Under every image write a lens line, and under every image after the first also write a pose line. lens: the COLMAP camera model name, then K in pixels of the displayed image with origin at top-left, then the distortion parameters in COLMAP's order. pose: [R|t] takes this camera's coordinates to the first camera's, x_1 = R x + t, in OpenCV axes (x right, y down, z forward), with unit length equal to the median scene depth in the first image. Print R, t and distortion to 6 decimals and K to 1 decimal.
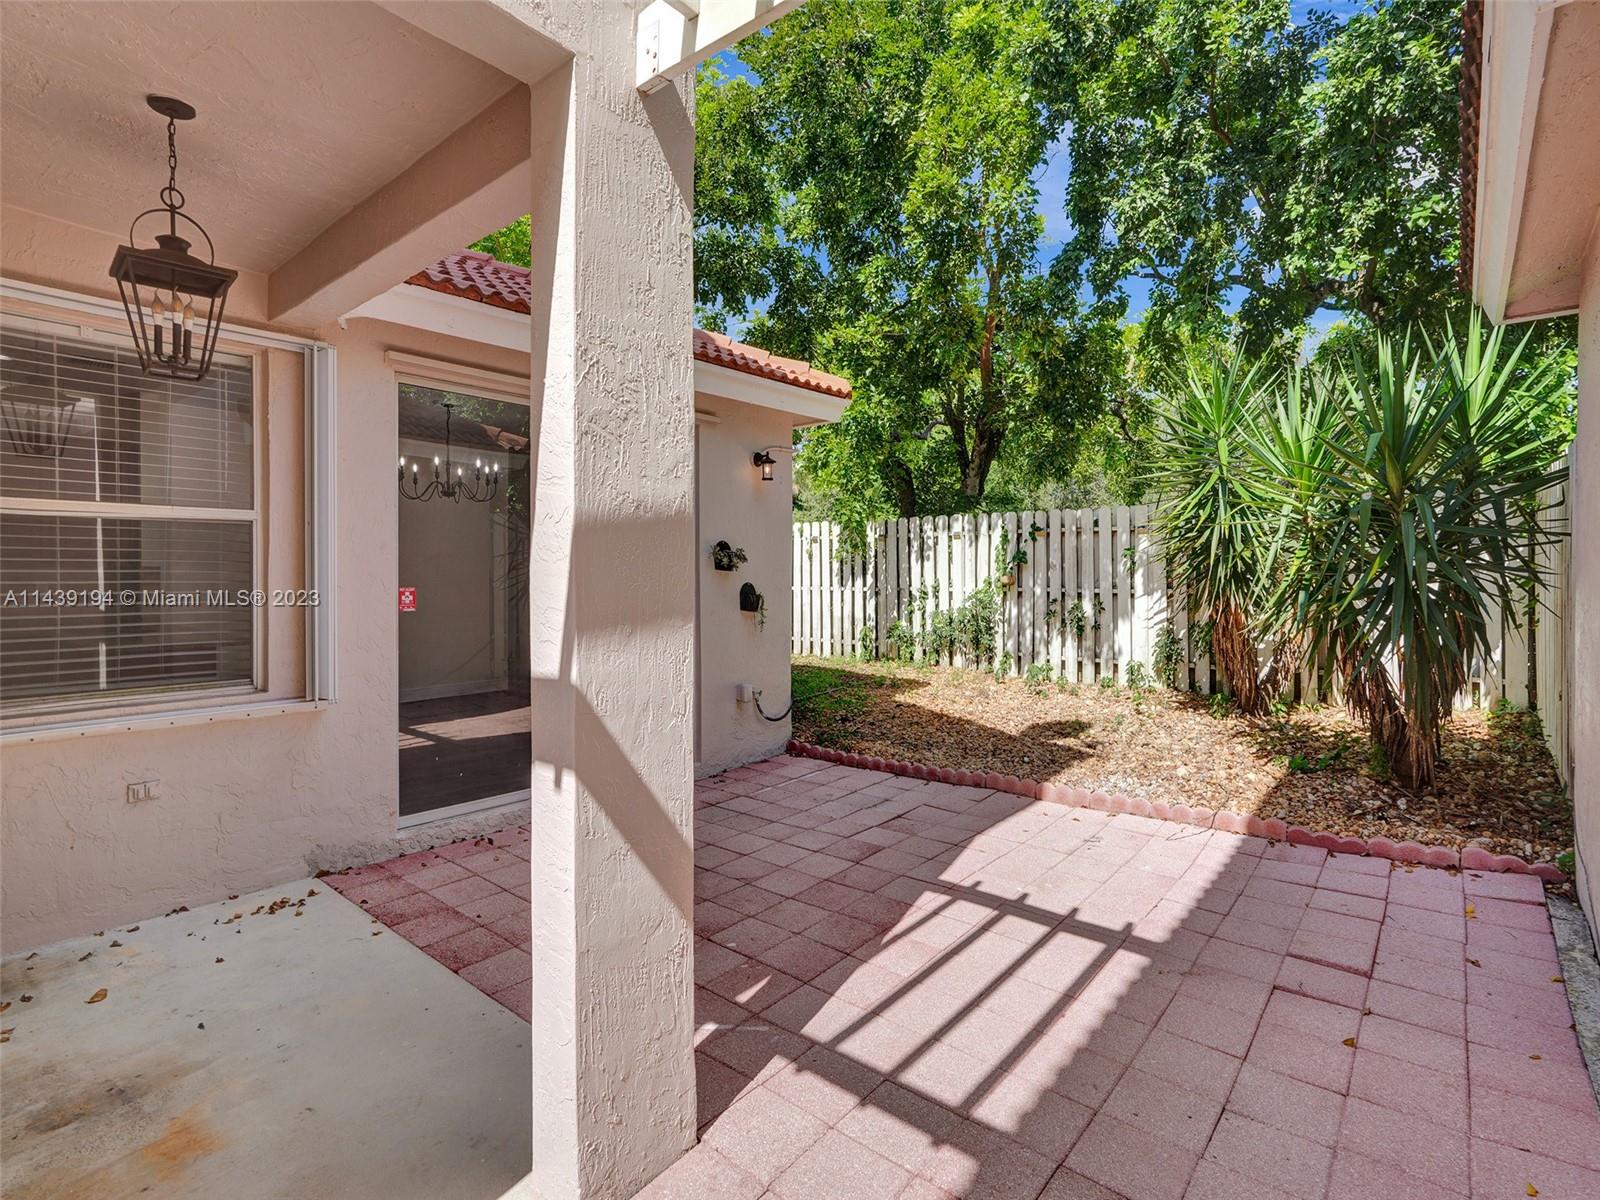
lens RADIAL K [[804.8, 0, 808.6], [0, 804.8, 555.6], [0, 0, 1]] dist [0.002098, 0.000170]
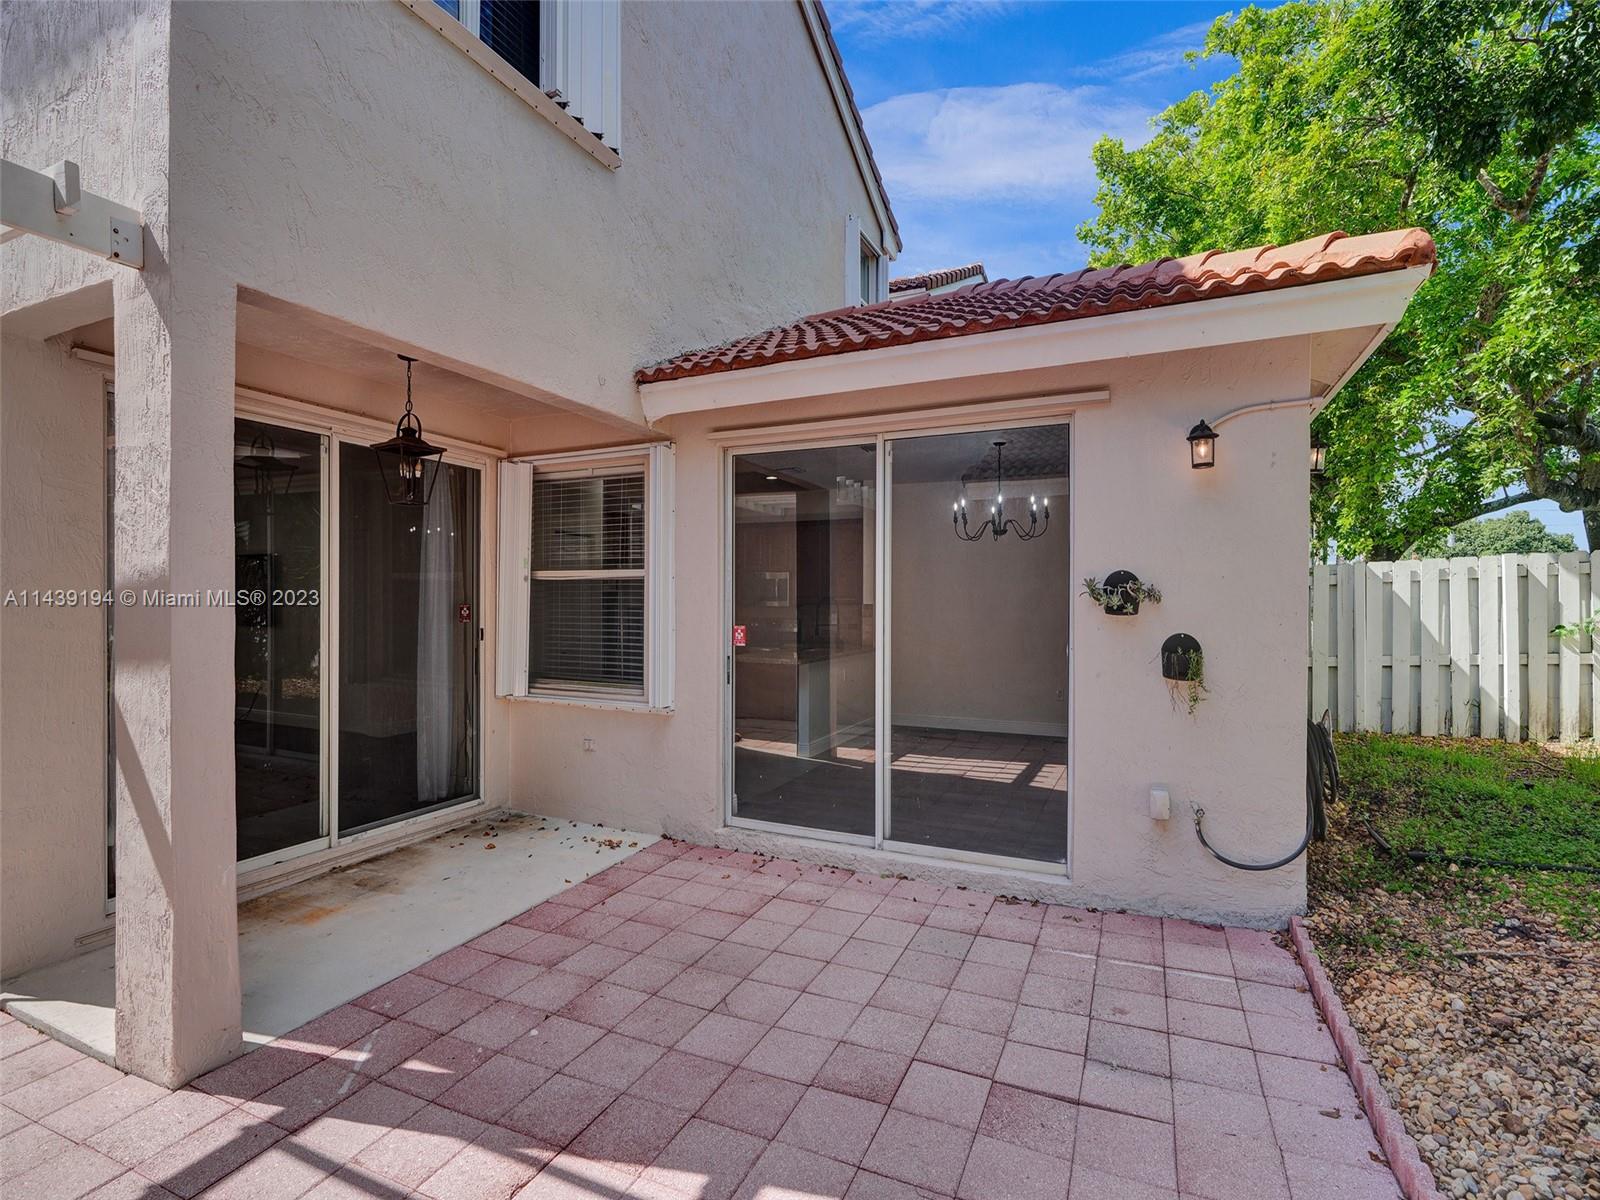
lens RADIAL K [[754.6, 0, 830.2], [0, 754.6, 597.7], [0, 0, 1]] dist [-0.040492, 0.017426]
pose [[0.272720, -0.003830, -0.962086, 0.618524], [0.016094, 0.999870, 0.000582, -0.000131], [0.961959, -0.015642, 0.272746, 0.851552]]
